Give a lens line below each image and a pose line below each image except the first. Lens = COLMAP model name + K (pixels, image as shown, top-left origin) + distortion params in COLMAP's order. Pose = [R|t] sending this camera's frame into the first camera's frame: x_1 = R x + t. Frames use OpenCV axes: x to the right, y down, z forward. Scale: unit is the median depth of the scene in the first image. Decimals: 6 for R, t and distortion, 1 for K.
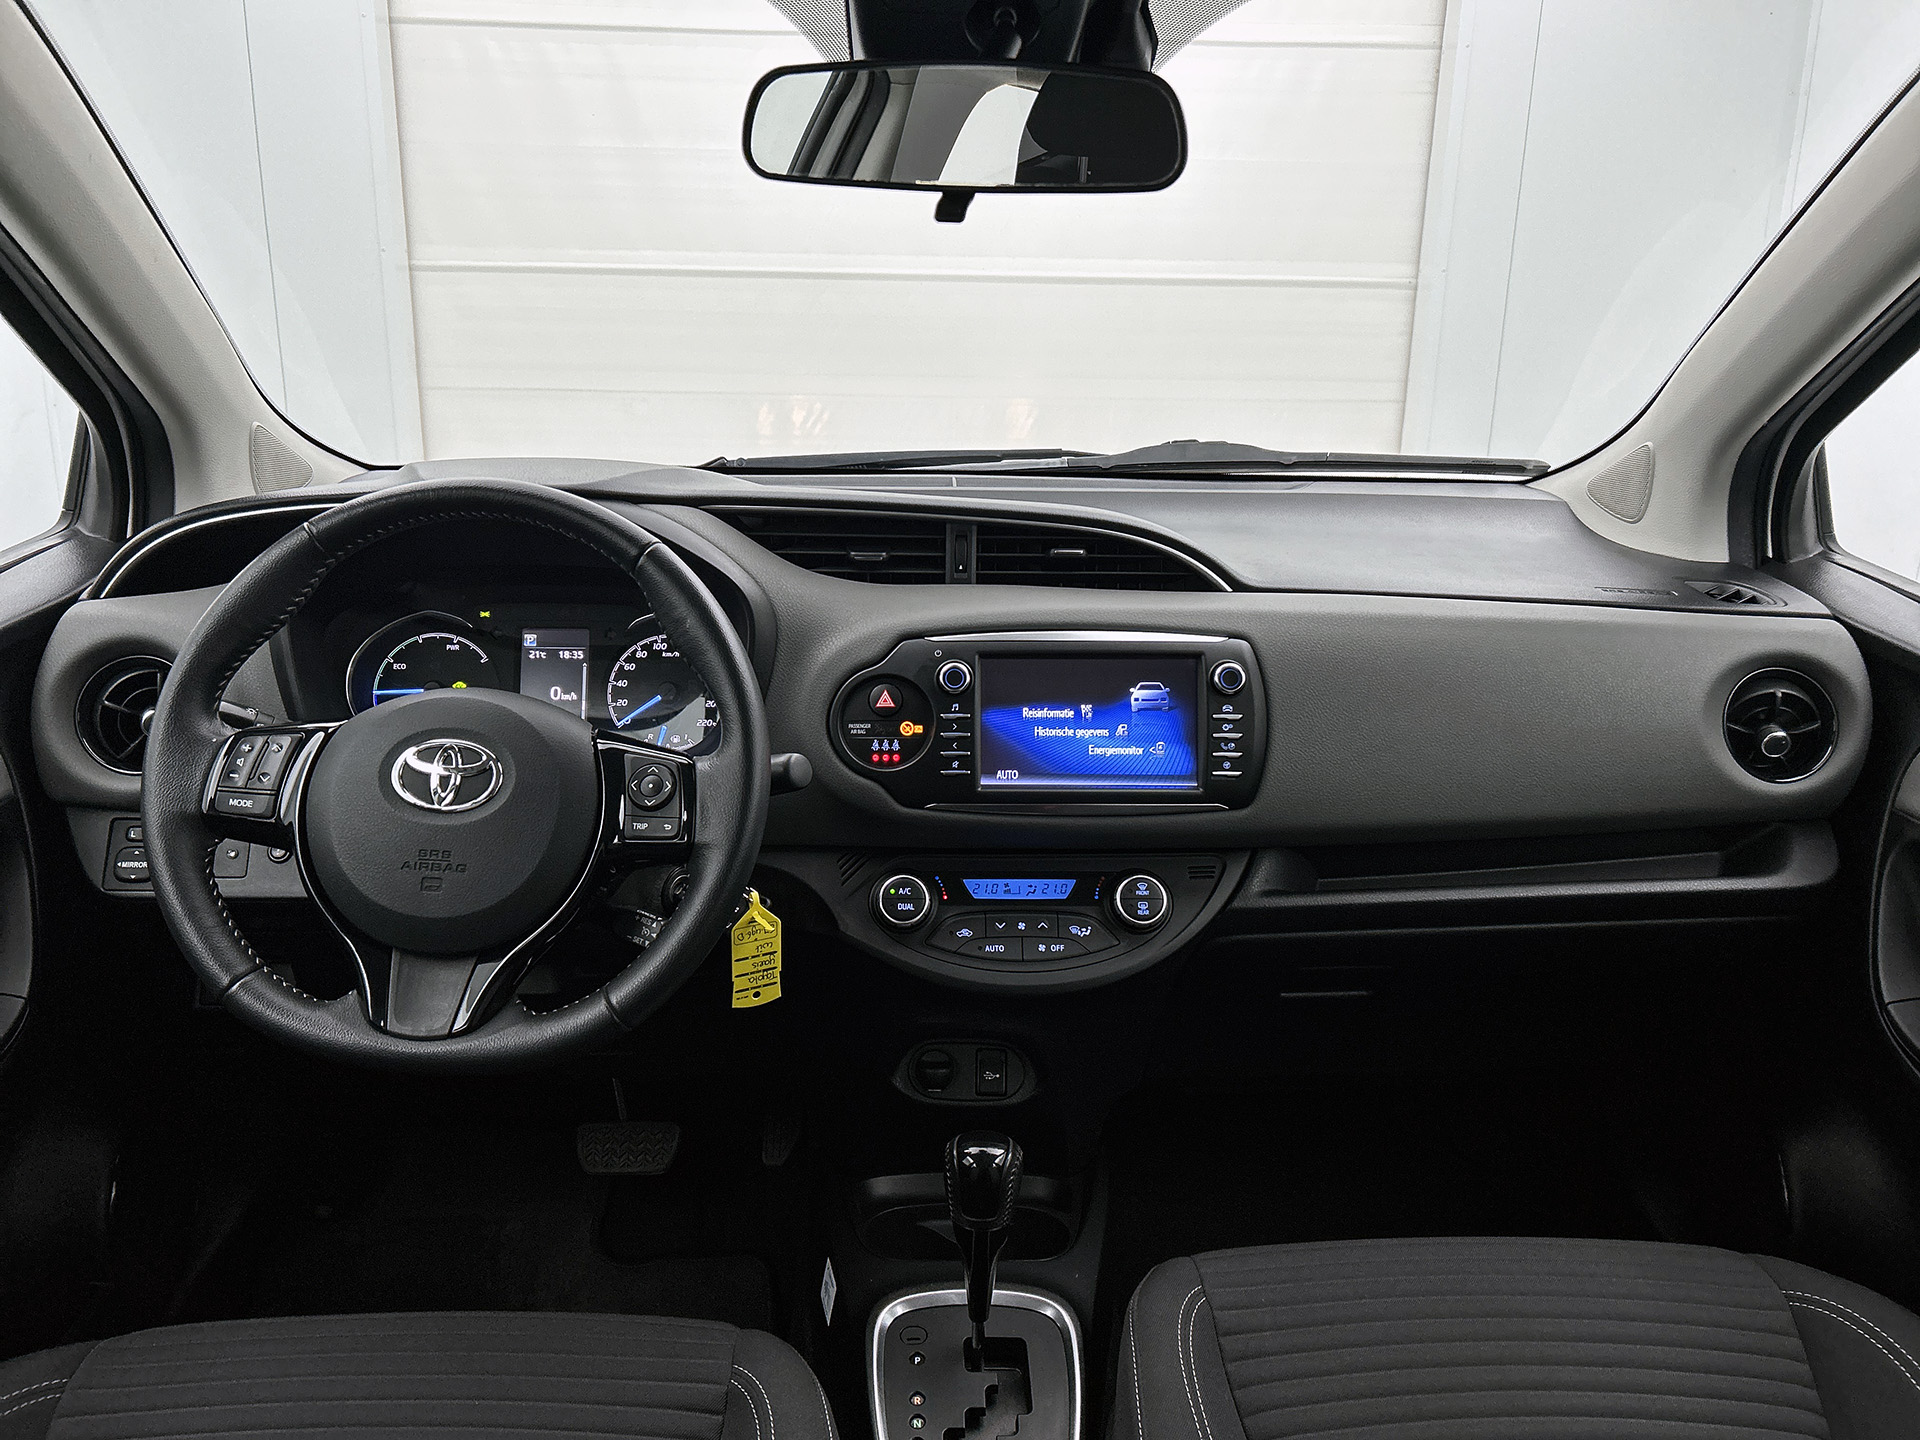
lens RADIAL K [[1456.5, 0, 942.5], [0, 1456.5, 717.7], [0, 0, 1]] dist [0.025133, -0.026264]
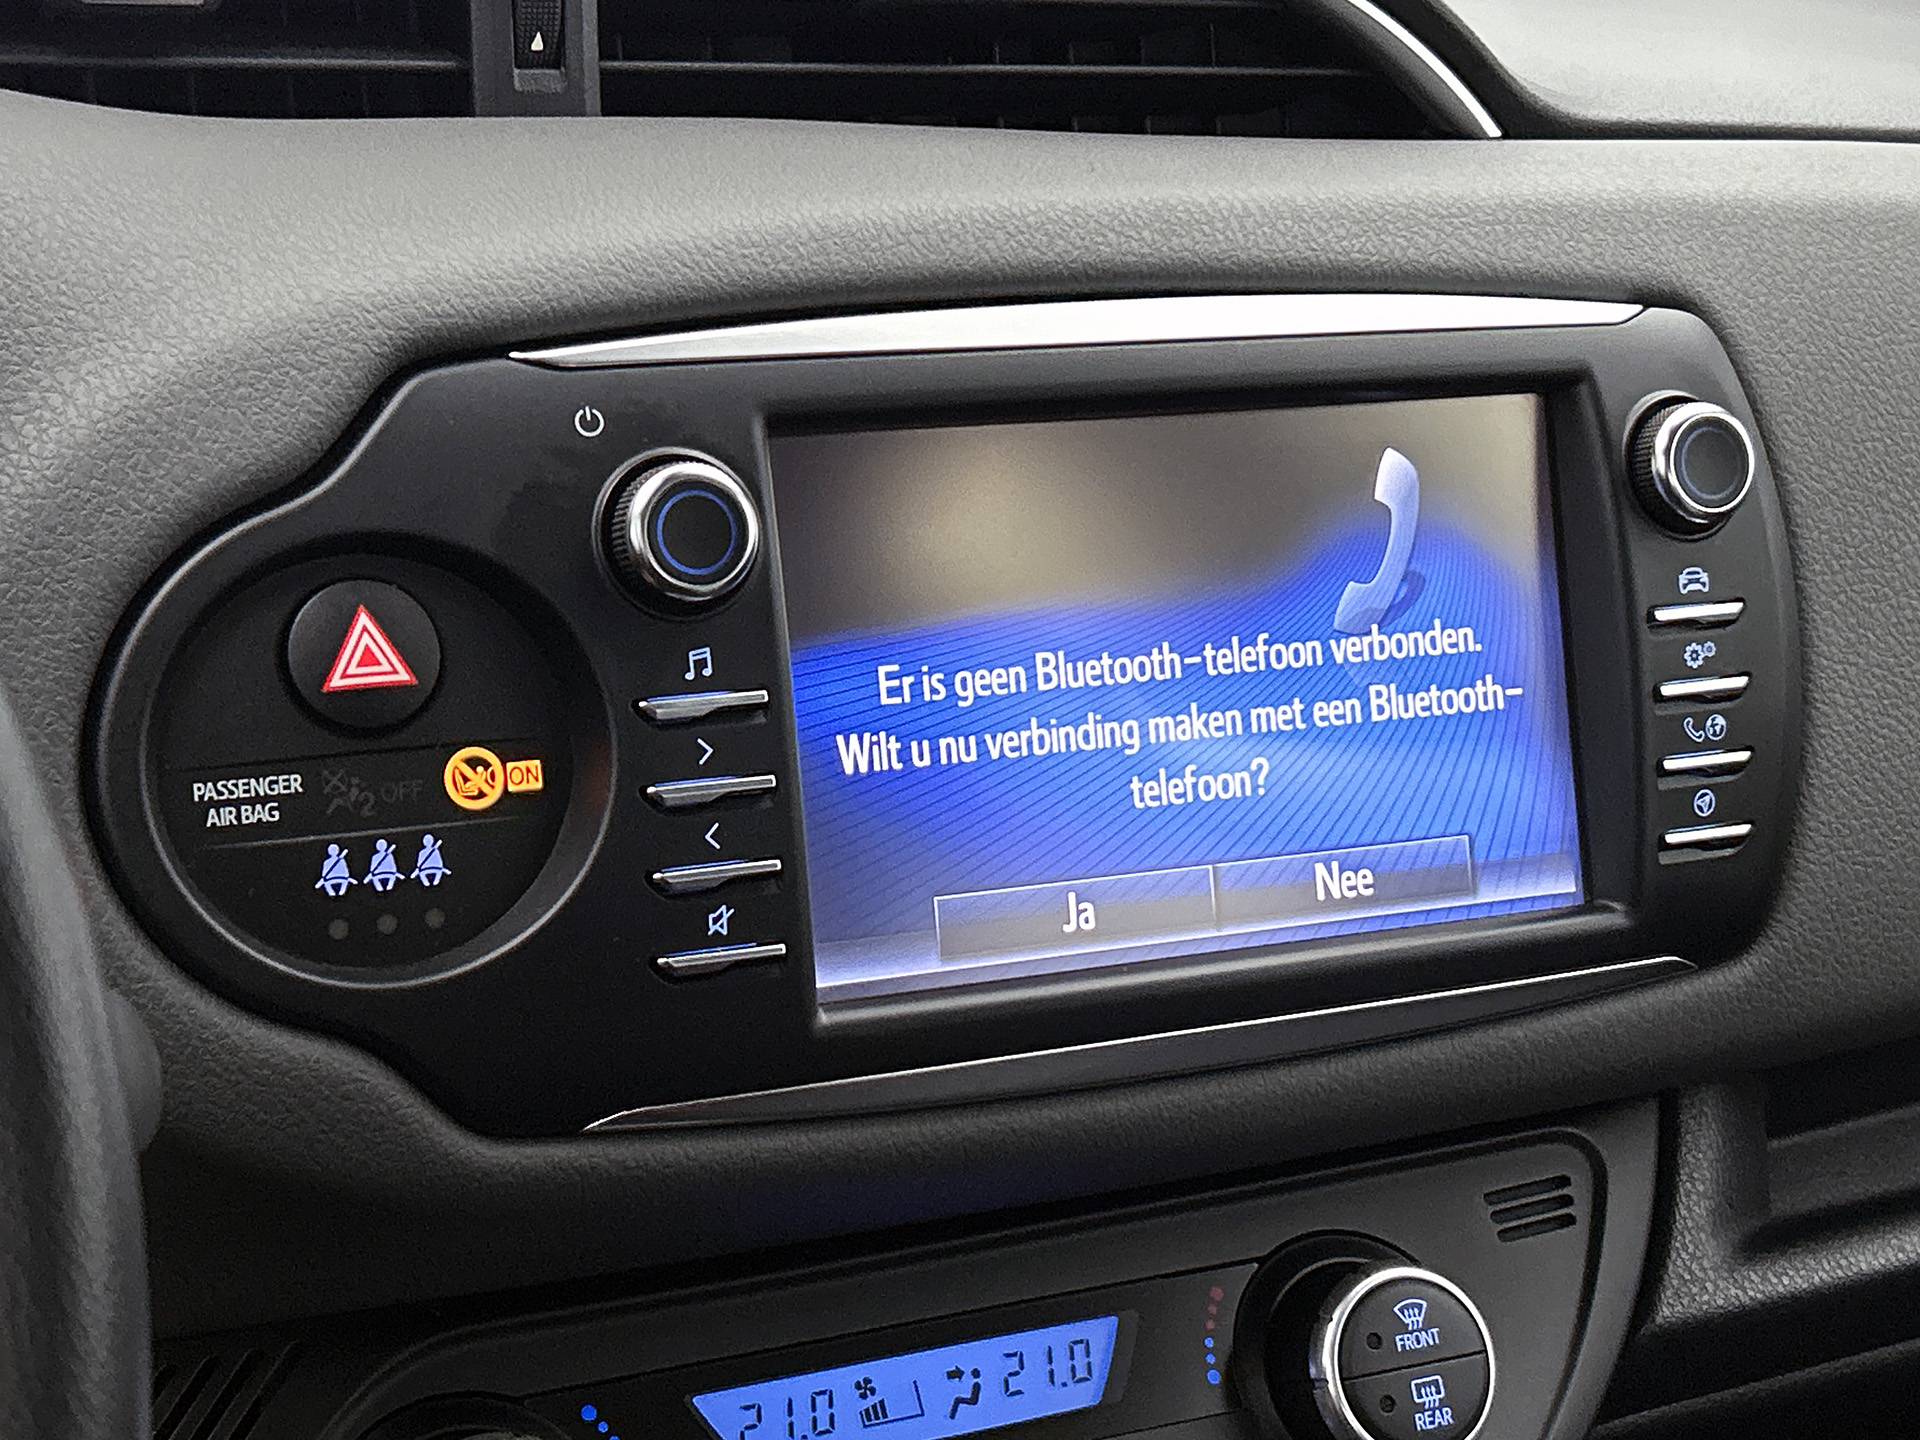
lens RADIAL K [[3306.5, 0, 969.6], [0, 3306.5, 734.5], [0, 0, 1]] dist [0.098168, 0.000000]
pose [[0.901059, -0.089991, 0.424258, -0.164885], [0.068708, 0.995502, 0.065234, -0.025874], [-0.428220, -0.029629, 0.903188, 0.521664]]
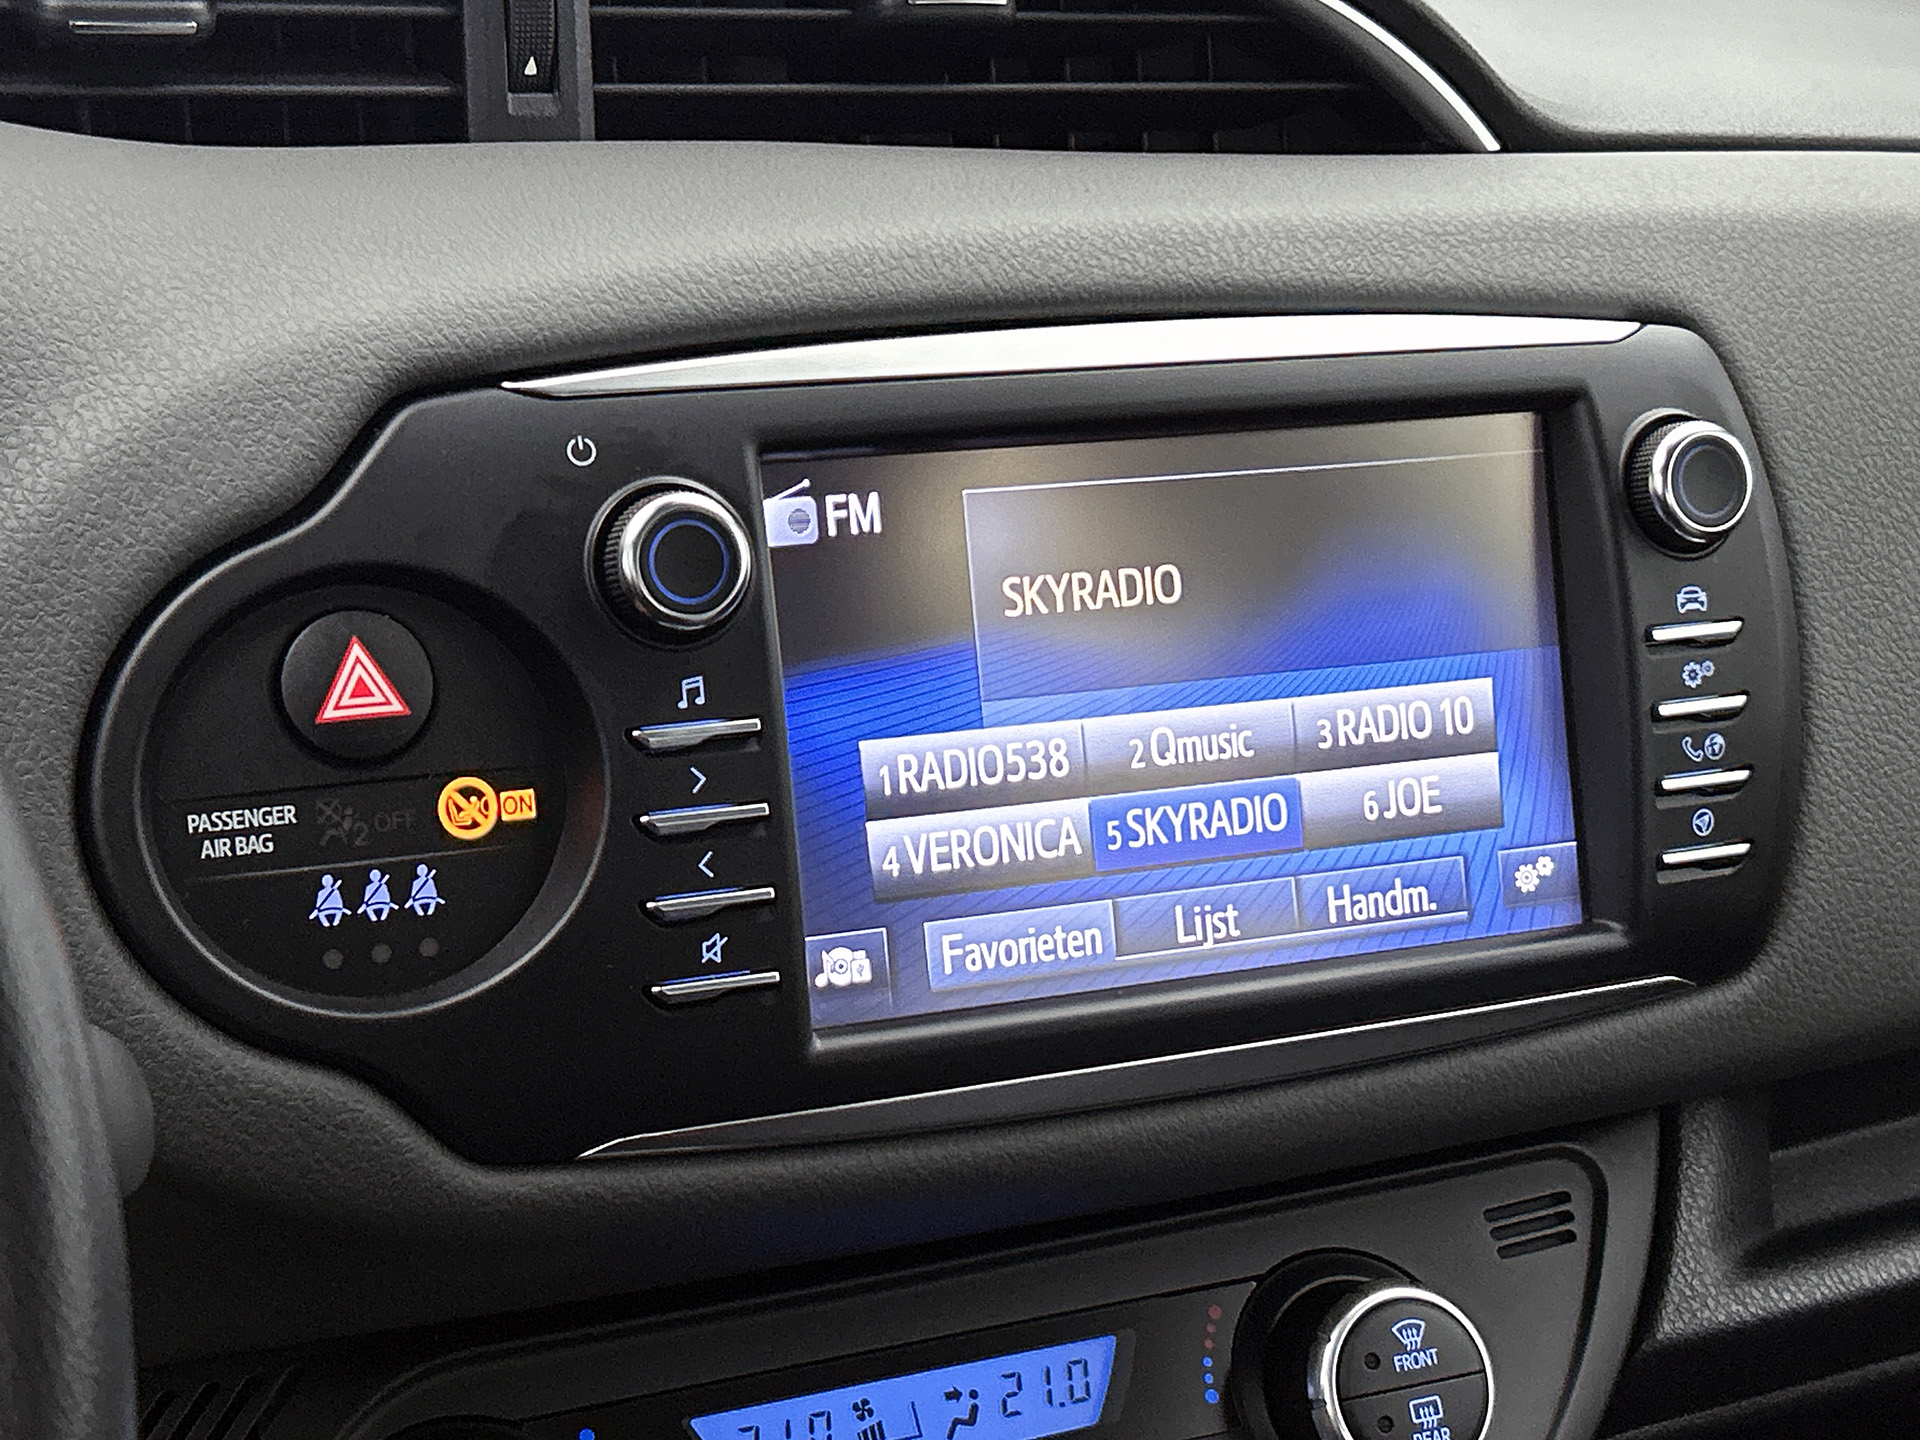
lens RADIAL K [[3306.5, 0, 953.1], [0, 3306.5, 739.1], [0, 0, 1]] dist [0.098168, 0.000000]
pose [[0.905271, -0.095816, 0.413888, -0.160756], [0.072473, 0.994784, 0.071780, -0.032642], [-0.418607, -0.034984, 0.907493, 0.520101]]
